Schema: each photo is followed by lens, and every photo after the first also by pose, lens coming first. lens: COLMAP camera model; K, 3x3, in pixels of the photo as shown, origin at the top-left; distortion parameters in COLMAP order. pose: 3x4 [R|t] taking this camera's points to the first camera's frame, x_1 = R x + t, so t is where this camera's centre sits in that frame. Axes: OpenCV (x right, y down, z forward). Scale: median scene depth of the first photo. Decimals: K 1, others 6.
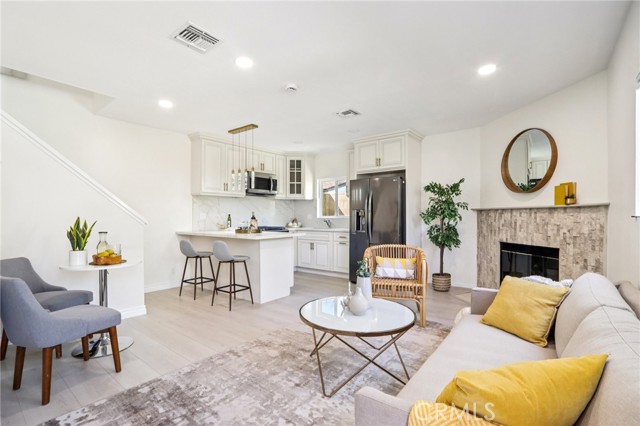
lens RADIAL K [[313.5, 0, 317.3], [0, 313.5, 216.6], [0, 0, 1]] dist [-0.019740, 0.001005]
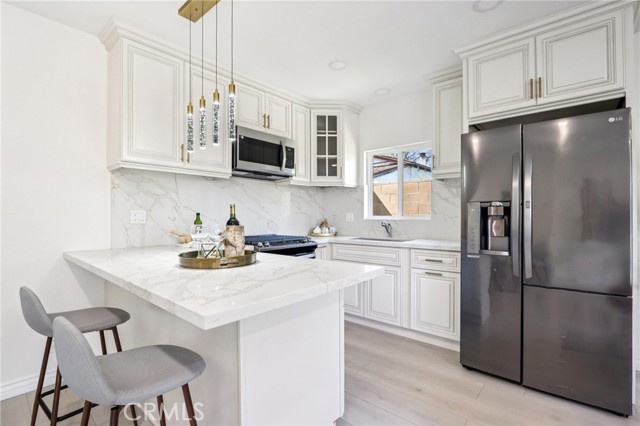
lens RADIAL K [[313.5, 0, 317.3], [0, 313.5, 216.6], [0, 0, 1]] dist [-0.019740, 0.001005]
pose [[0.999094, 0.000181, -0.042562, -0.066307], [-0.000192, 1.000000, -0.000260, -0.000927], [0.042562, 0.000268, 0.999094, 0.466937]]
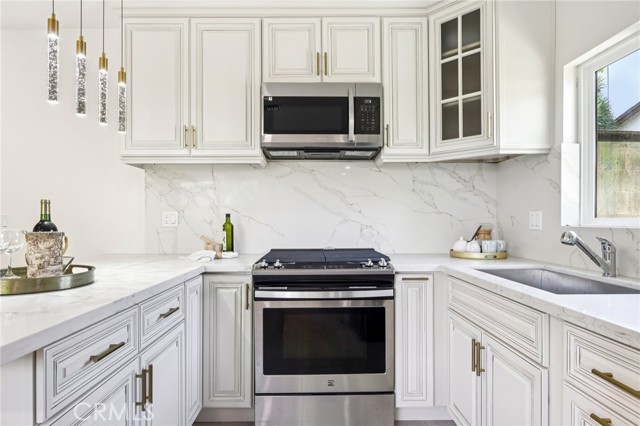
lens RADIAL K [[379.5, 0, 320.0], [0, 379.5, 213.0], [0, 0, 1]] dist [0.000429, 0.000193]
pose [[0.615705, -0.011703, -0.787890, 0.121475], [-0.001966, 0.999864, -0.016388, -0.000726], [0.787974, 0.011639, 0.615598, 0.731663]]
